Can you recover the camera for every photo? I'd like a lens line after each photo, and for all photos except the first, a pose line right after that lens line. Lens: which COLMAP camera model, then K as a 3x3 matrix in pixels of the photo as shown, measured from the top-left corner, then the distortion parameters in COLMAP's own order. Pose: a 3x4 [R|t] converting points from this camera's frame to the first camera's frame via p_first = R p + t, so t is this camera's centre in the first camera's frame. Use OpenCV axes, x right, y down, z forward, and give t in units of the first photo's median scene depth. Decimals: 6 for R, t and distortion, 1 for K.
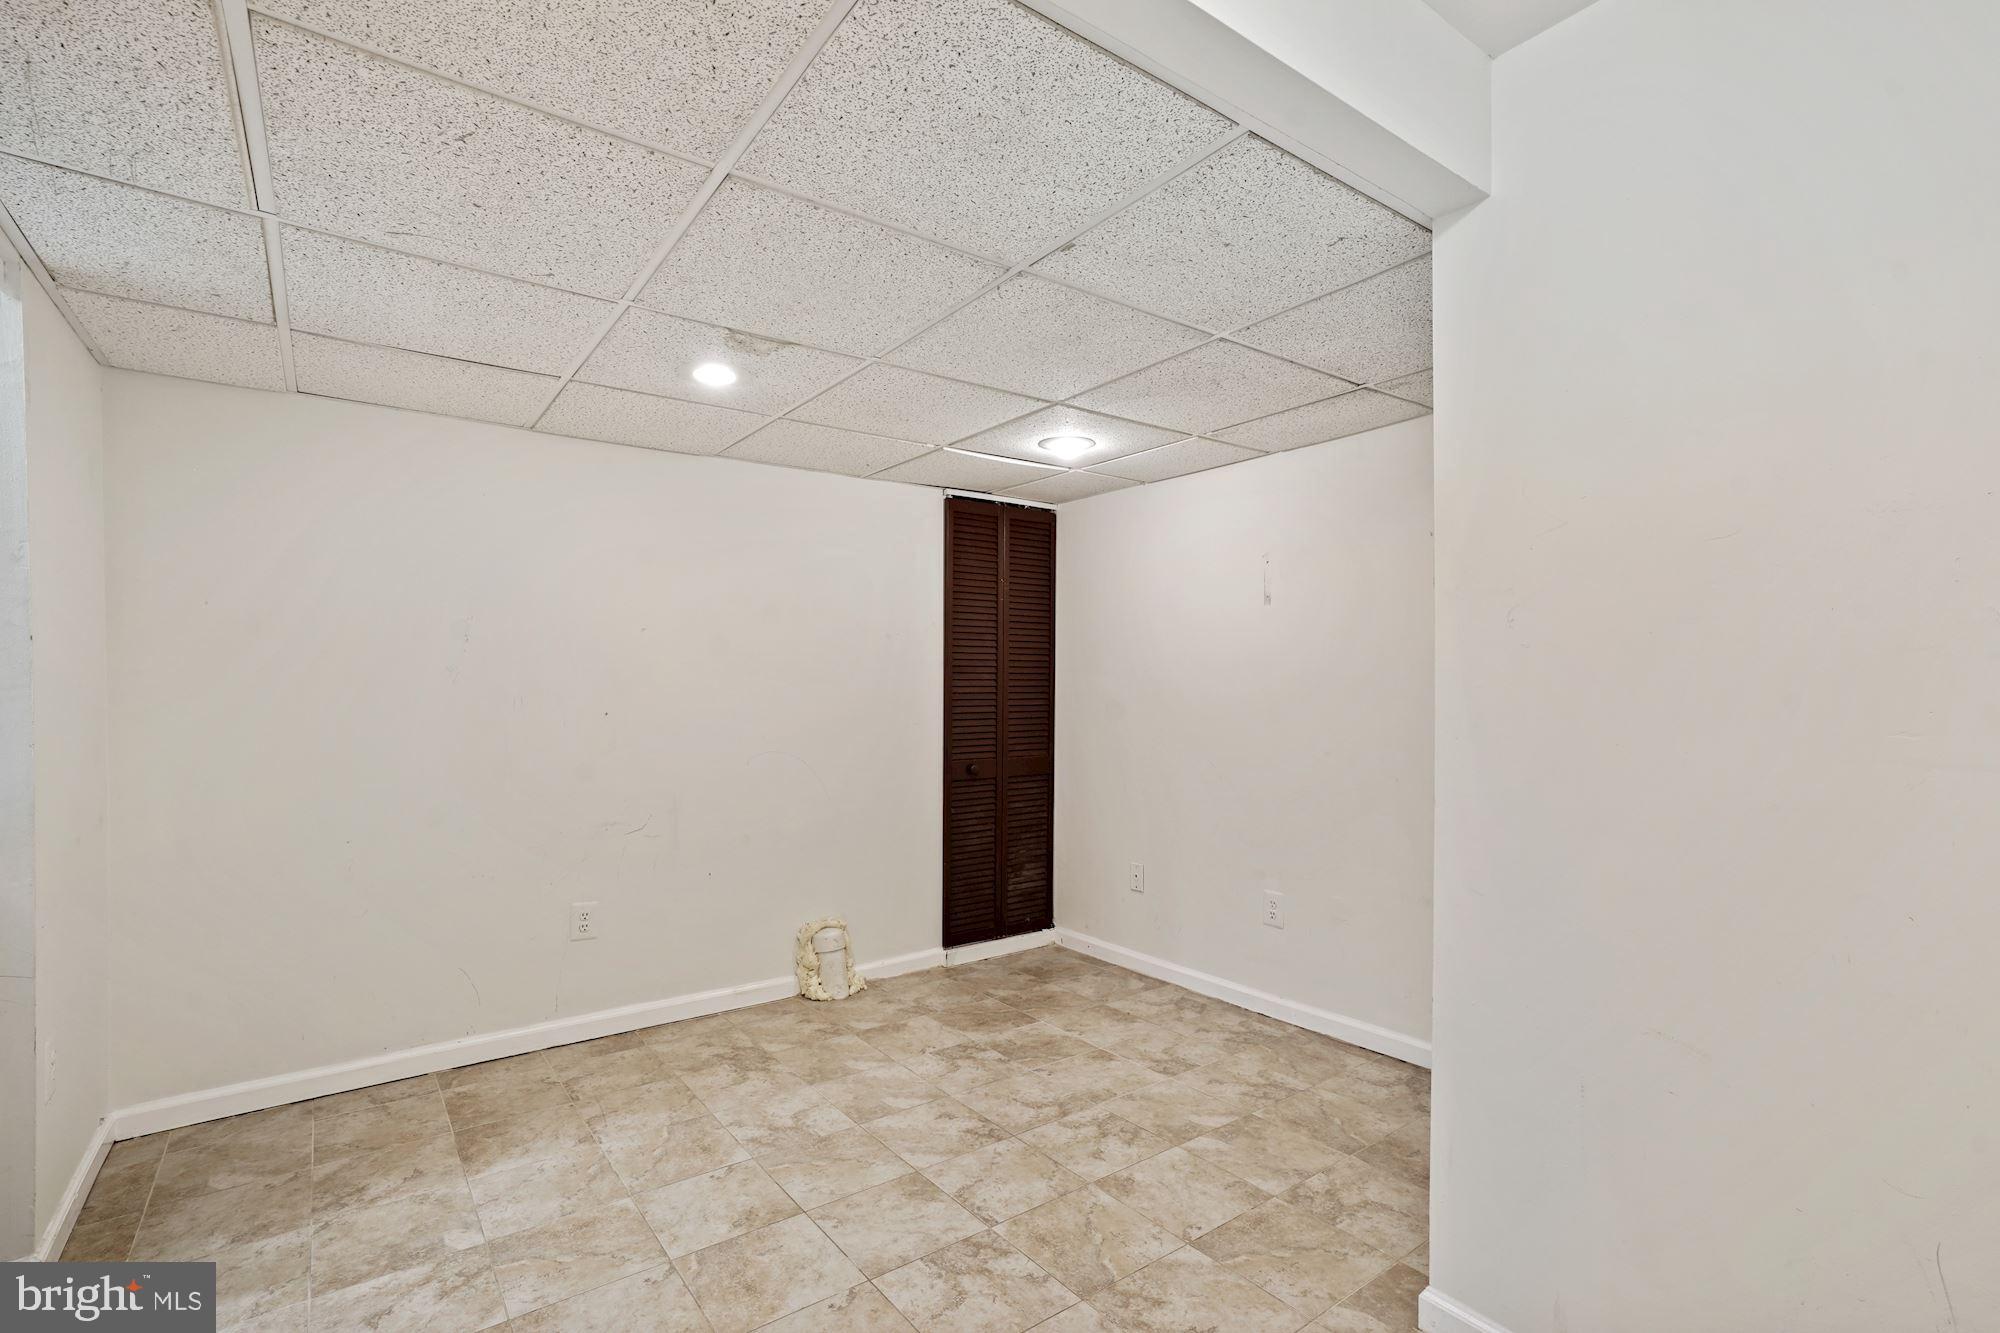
lens RADIAL K [[910.7, 0, 974.7], [0, 910.7, 691.7], [0, 0, 1]] dist [-0.045420, 0.022625]
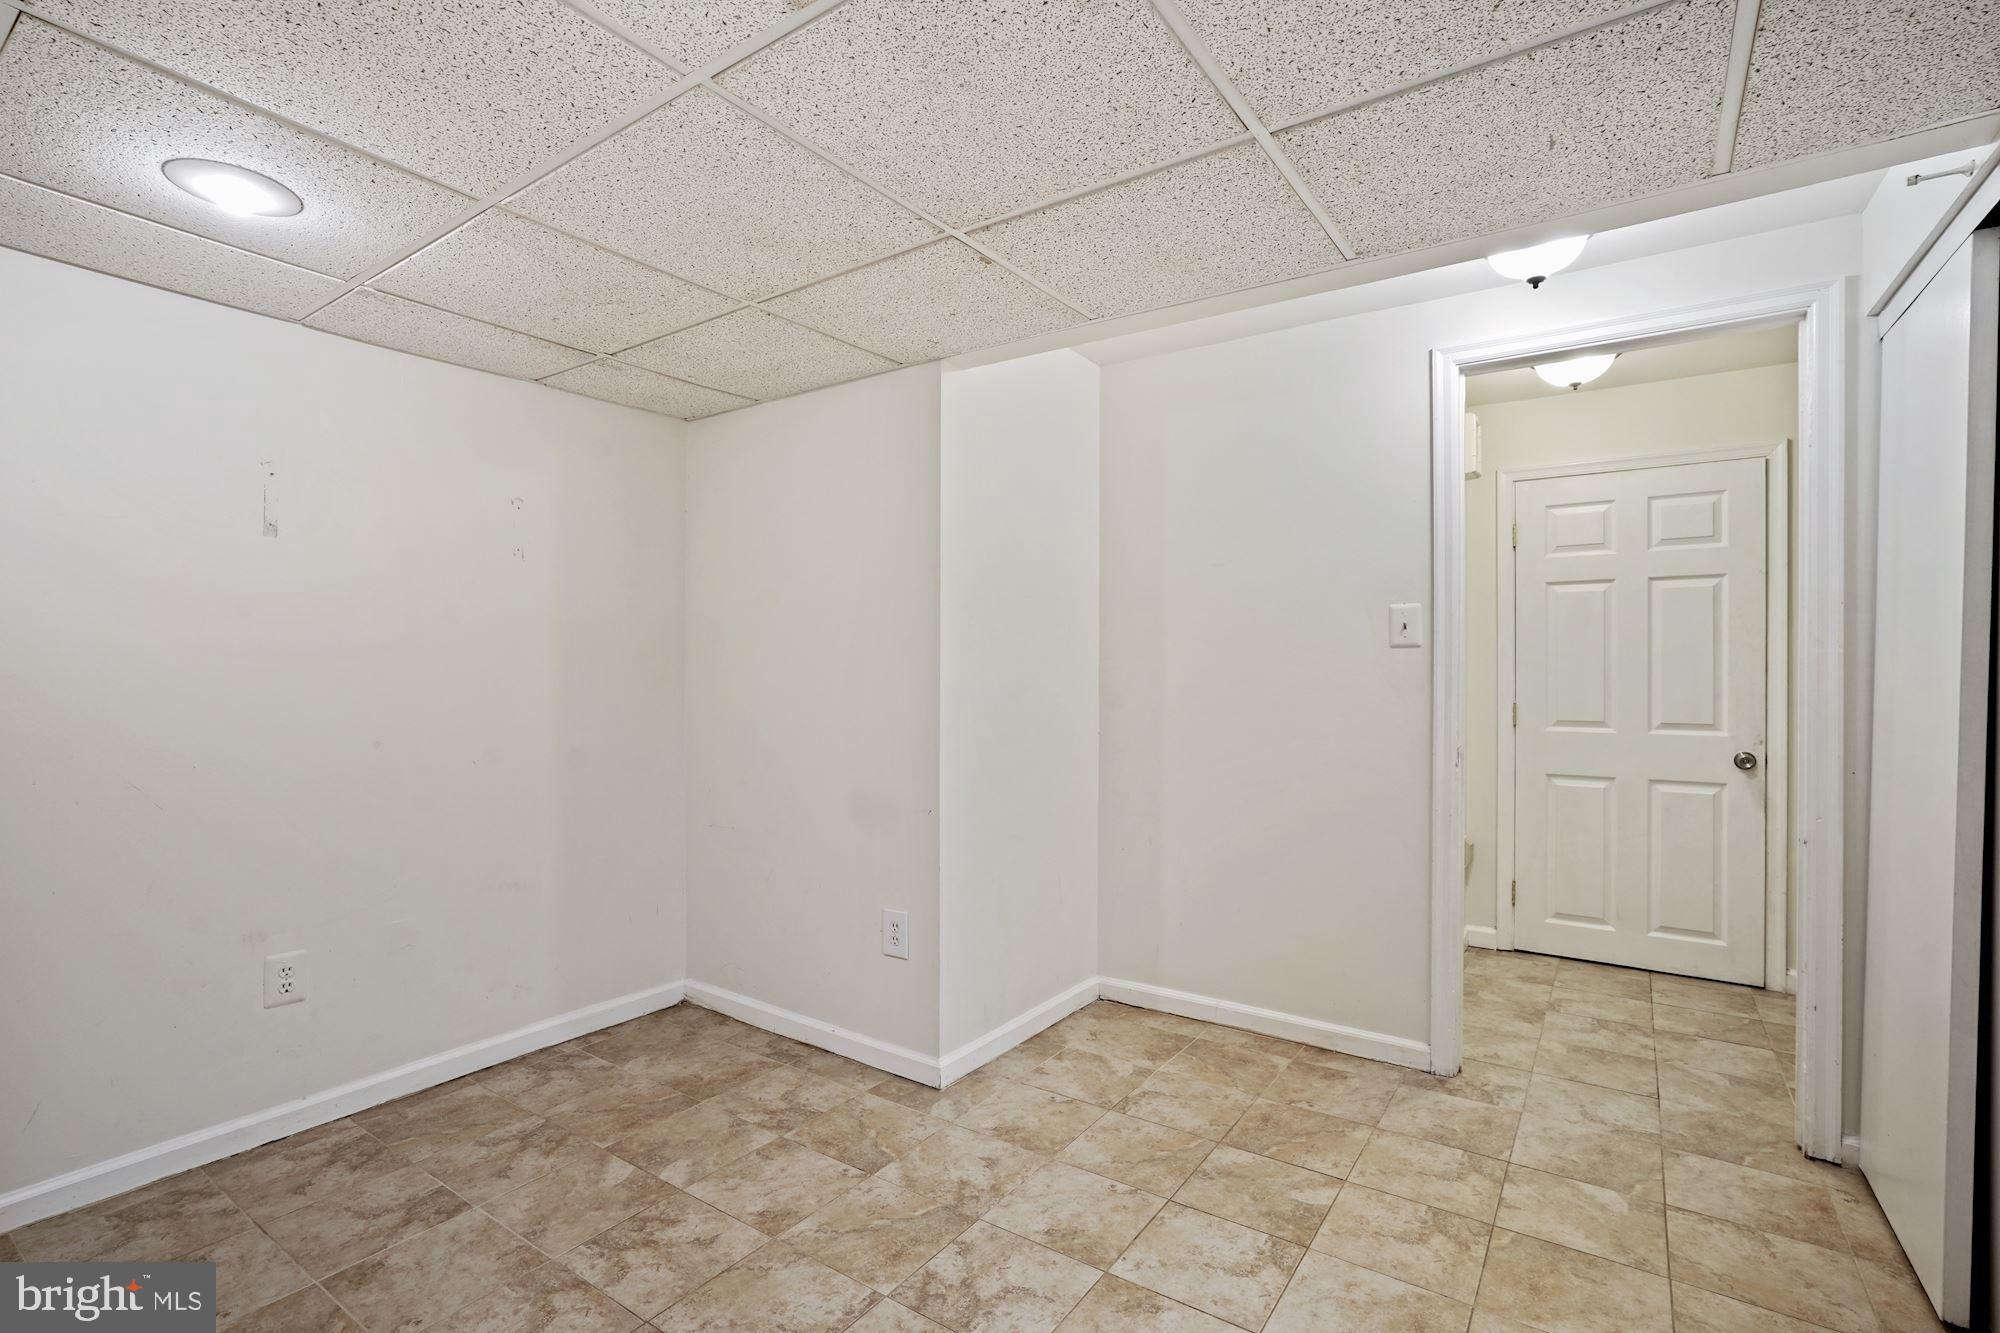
lens RADIAL K [[917.0, 0, 998.5], [0, 917.0, 658.0], [0, 0, 1]] dist [-0.045090, 0.016715]
pose [[-0.329422, 0.011148, 0.944117, -0.664141], [-0.002360, 0.999917, -0.012630, 0.002993], [-0.944180, -0.006389, -0.329368, 0.949833]]
